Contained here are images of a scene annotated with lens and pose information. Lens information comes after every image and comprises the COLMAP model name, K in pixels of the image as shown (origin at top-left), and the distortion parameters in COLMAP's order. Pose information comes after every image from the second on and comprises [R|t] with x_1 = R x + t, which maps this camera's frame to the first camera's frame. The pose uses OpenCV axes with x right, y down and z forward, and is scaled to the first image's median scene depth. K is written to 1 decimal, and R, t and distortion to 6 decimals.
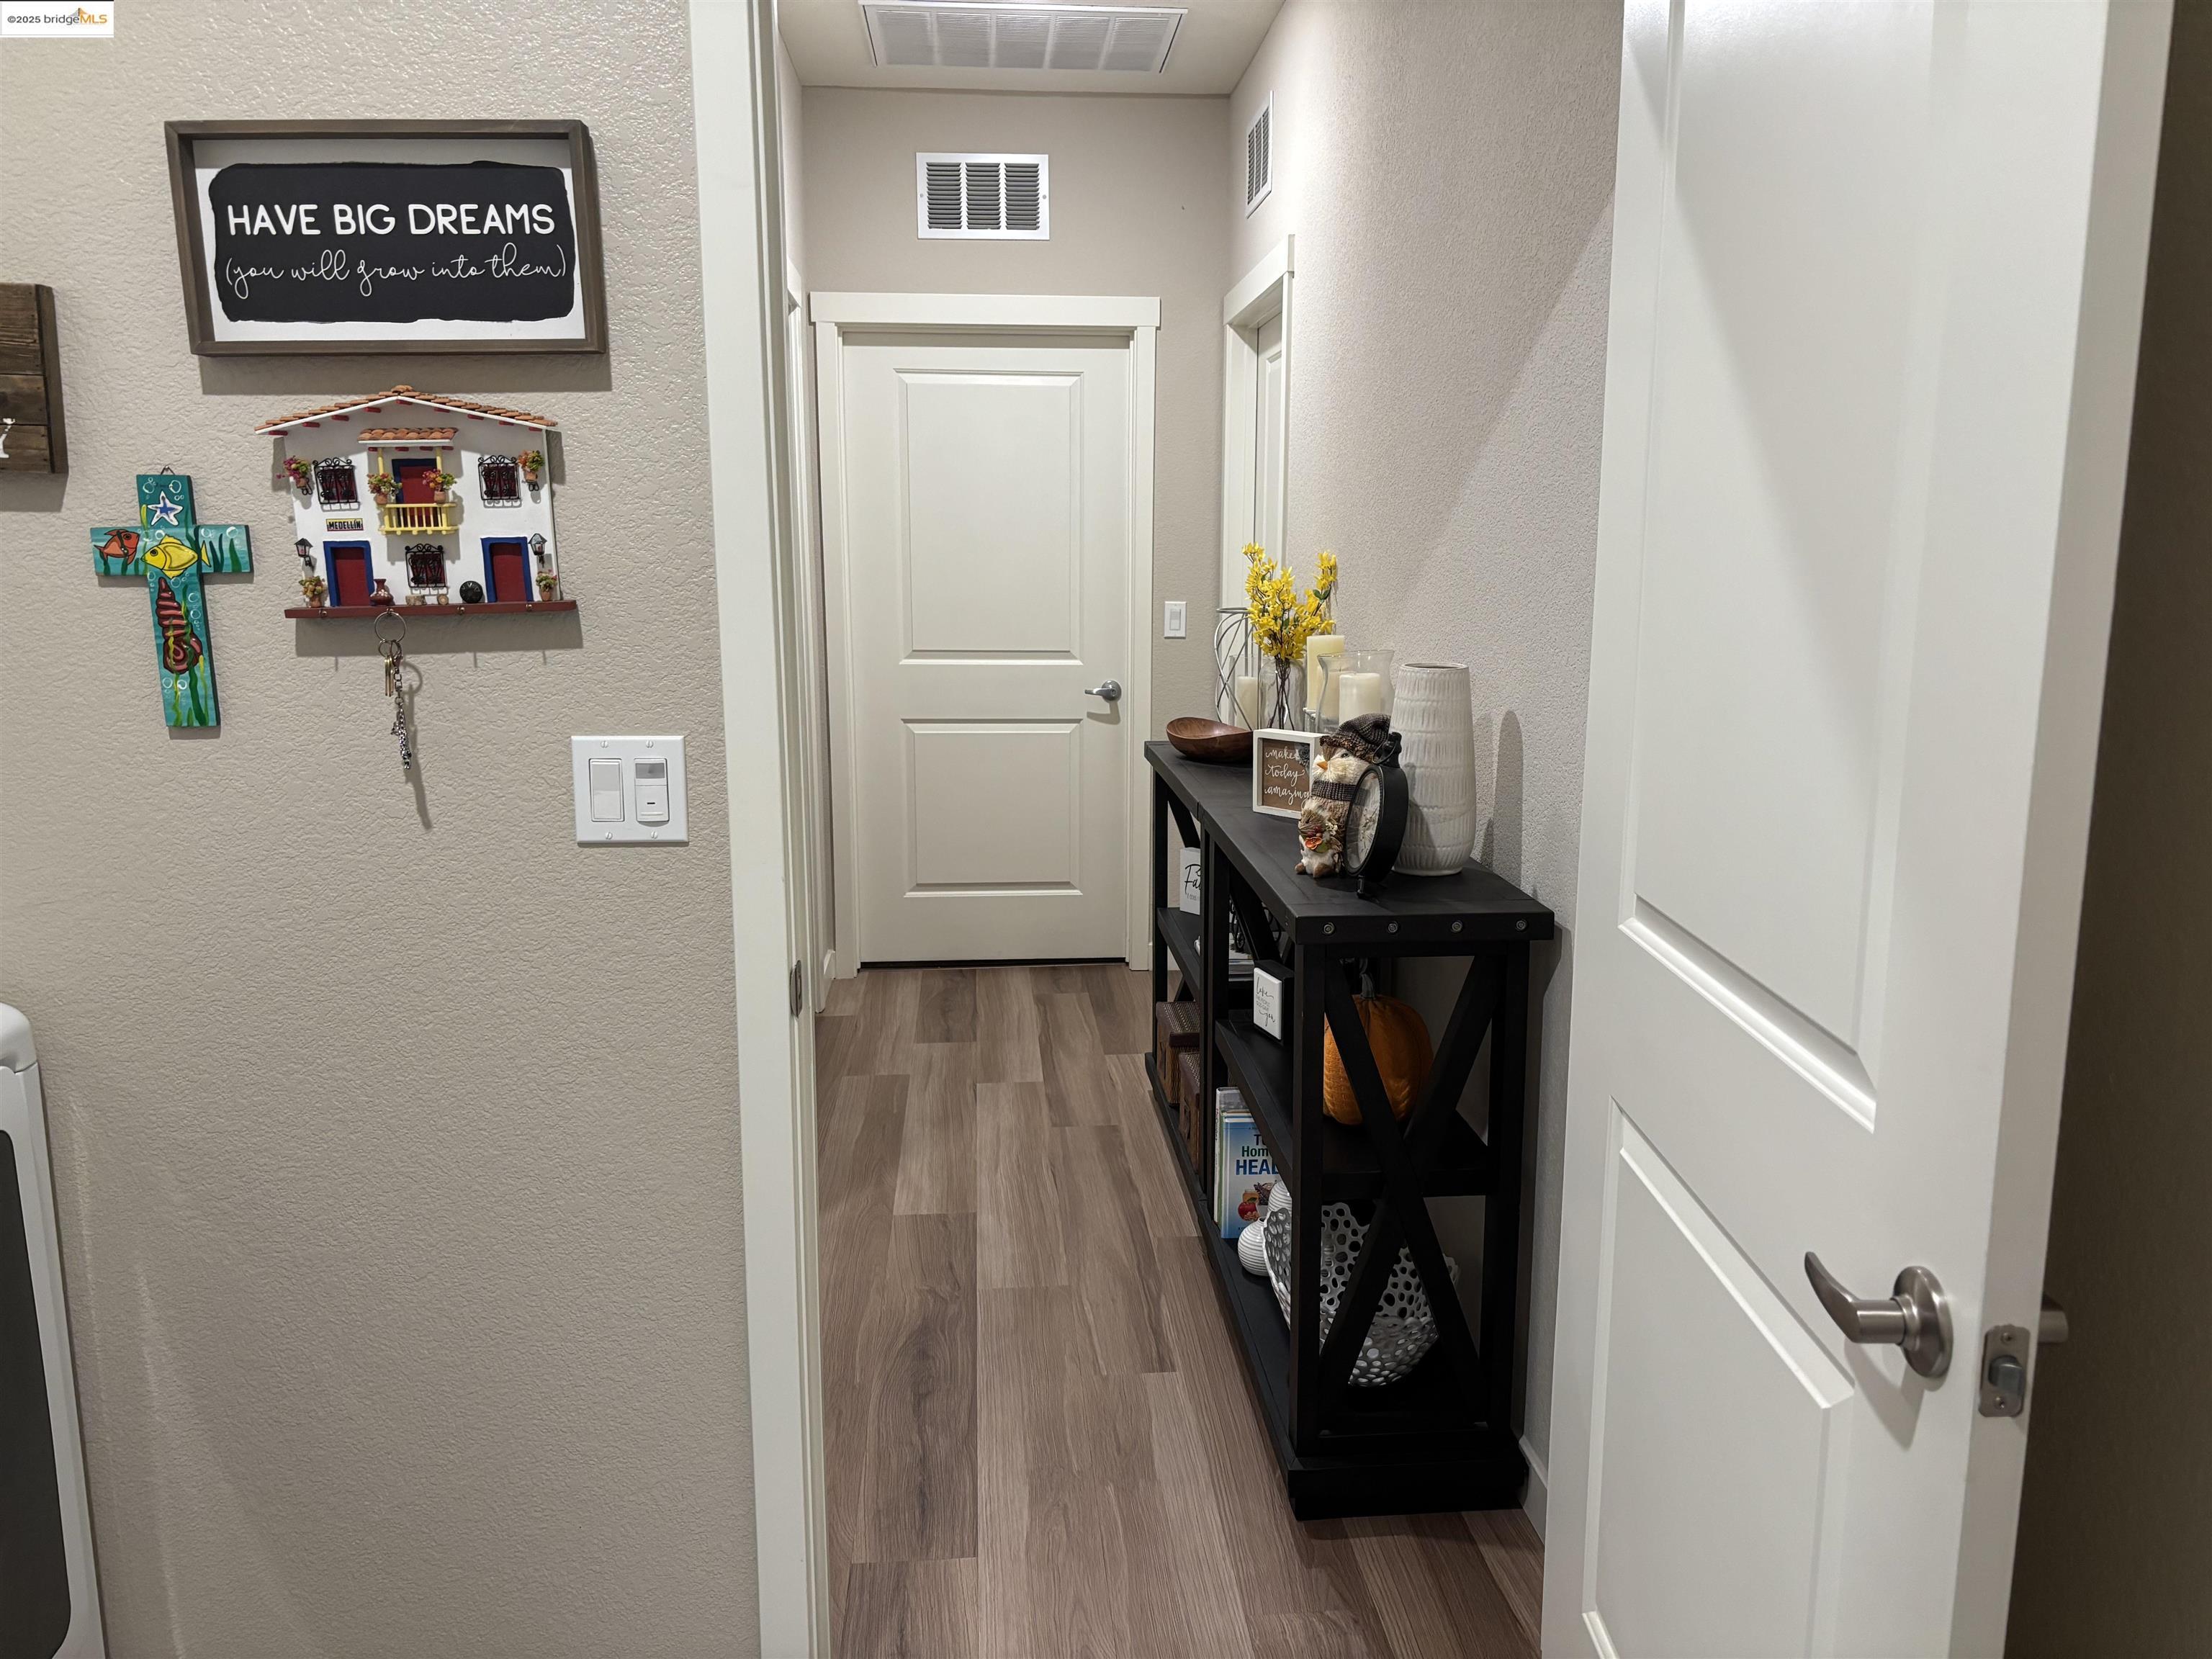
lens RADIAL K [[1668.0, 0, 1101.5], [0, 1668.0, 834.1], [0, 0, 1]] dist [0.042030, -0.056287]
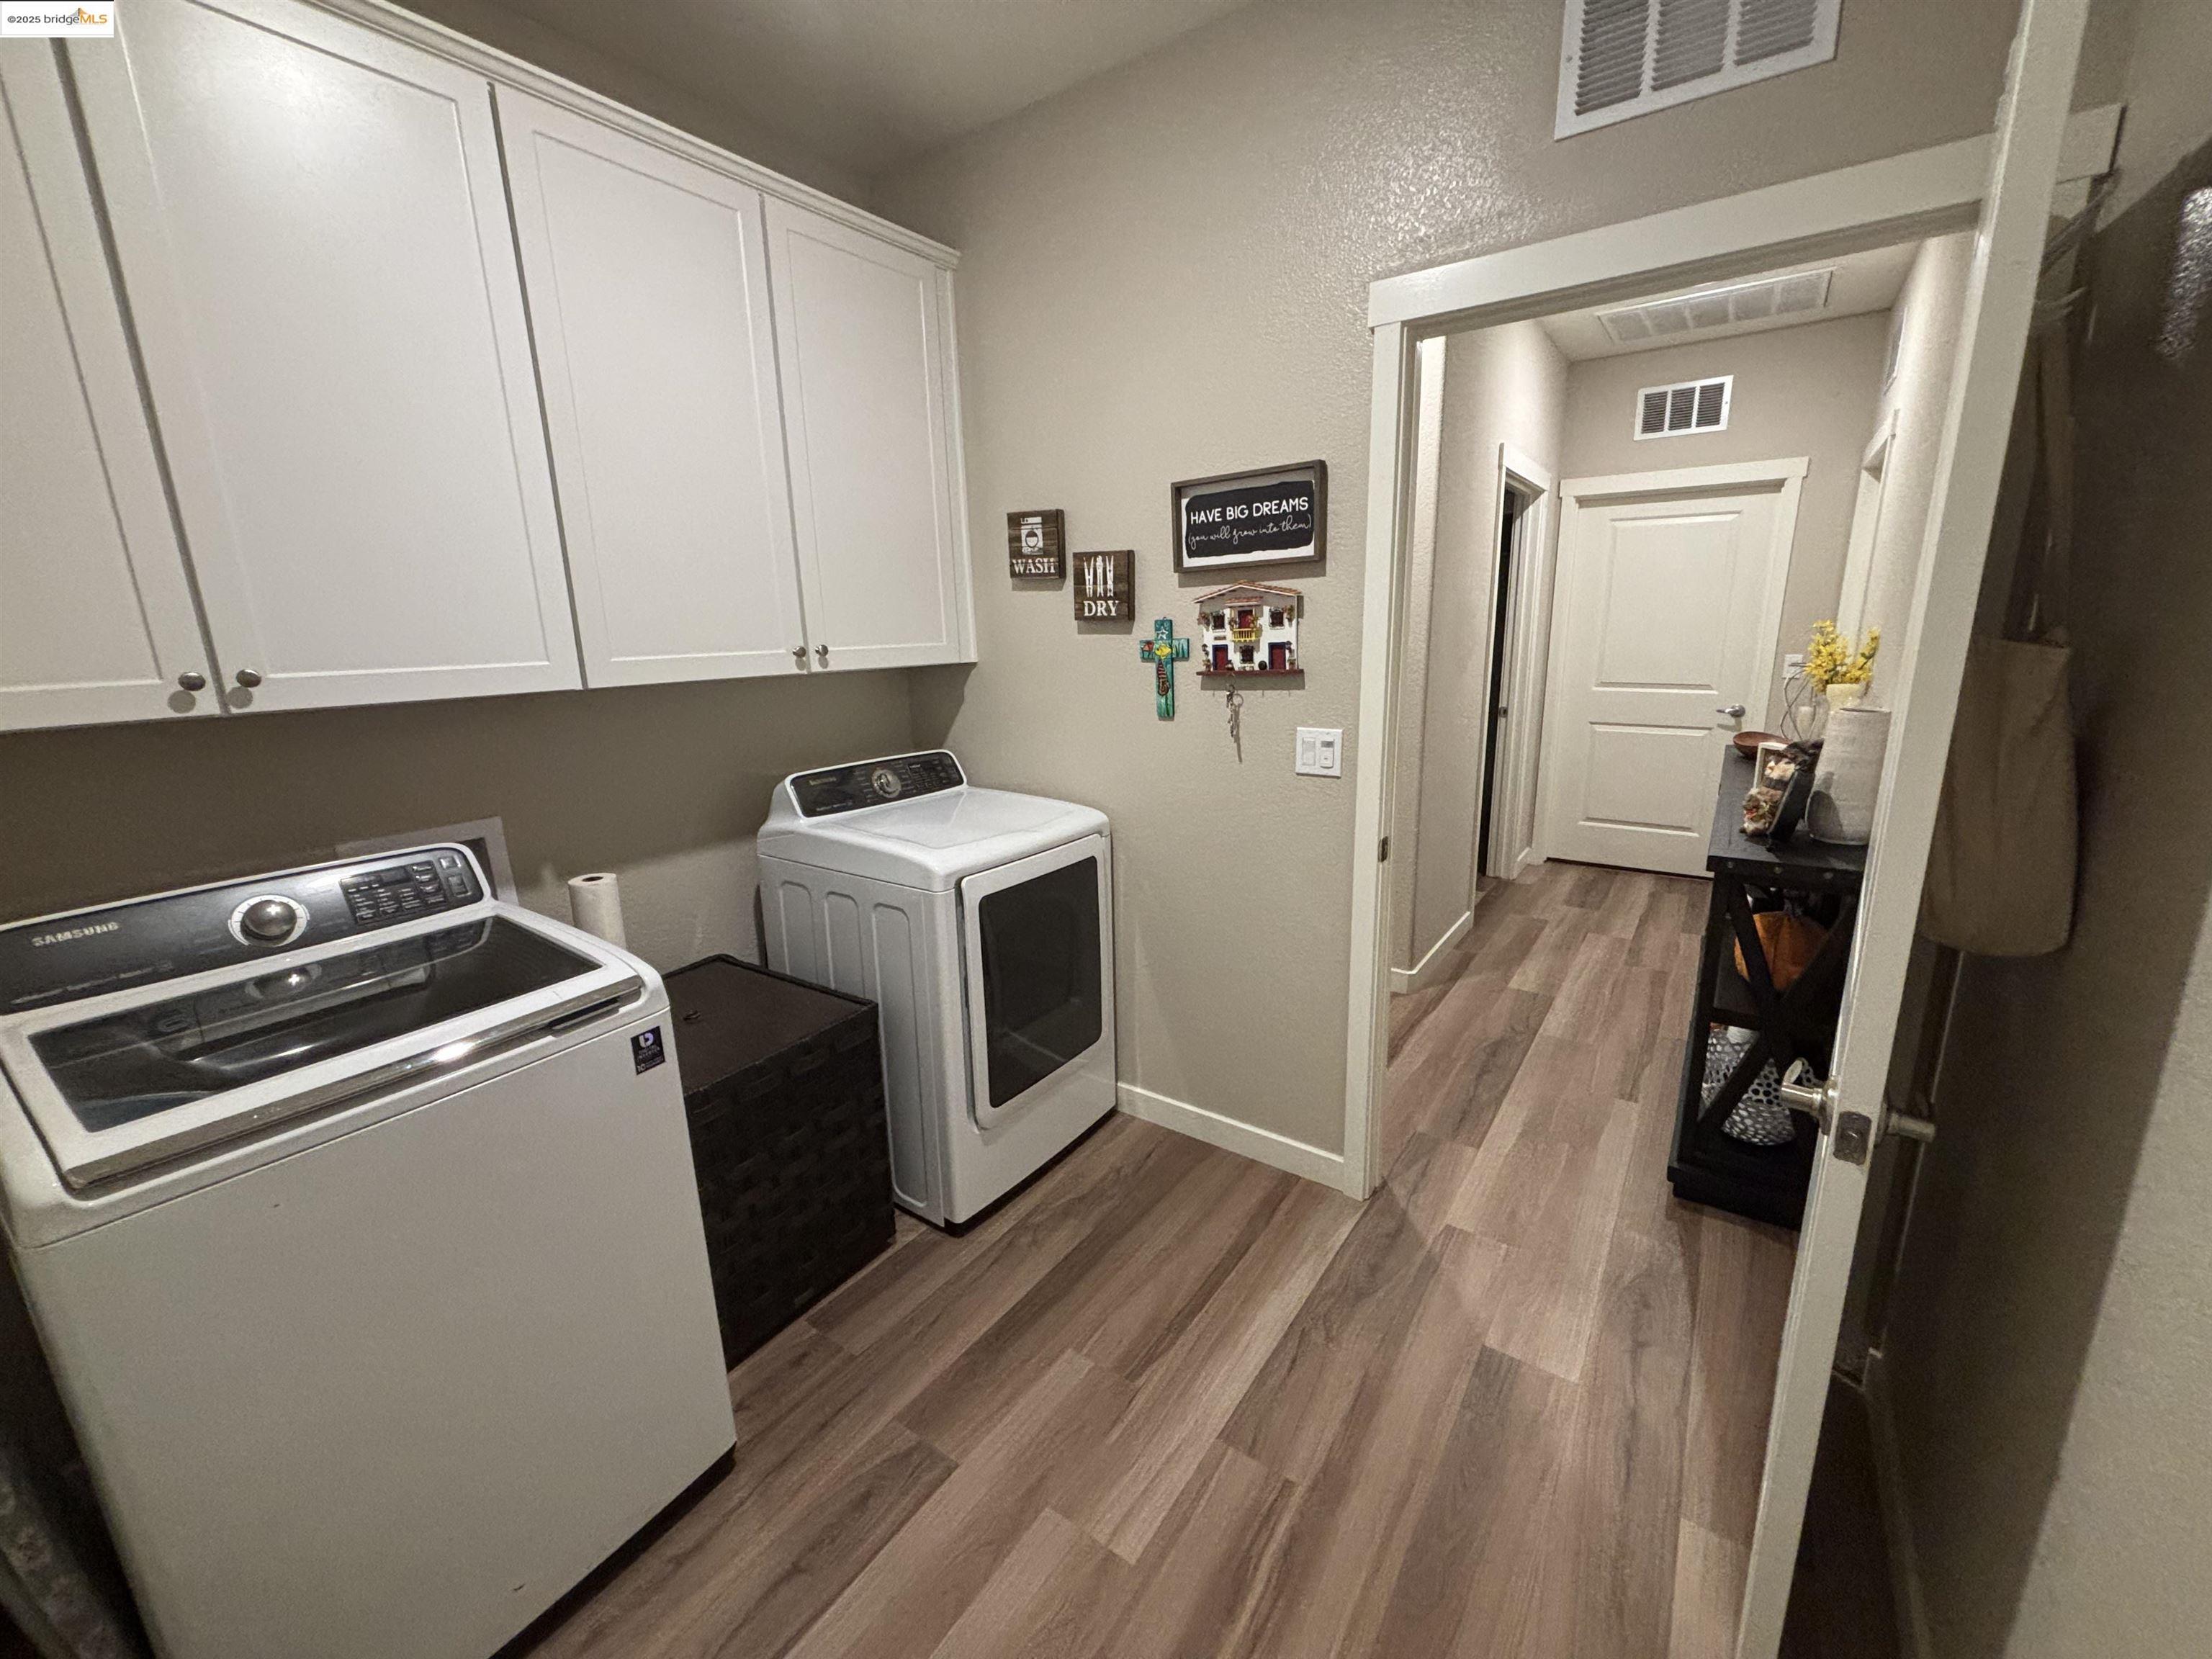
lens RADIAL K [[892.5, 0, 1103.9], [0, 892.5, 833.4], [0, 0, 1]] dist [0.004833, -0.002170]
pose [[0.758060, 0.130283, -0.639040, 0.294877], [-0.085796, 0.991250, 0.100314, -0.013867], [0.646517, -0.021217, 0.762604, -0.126064]]
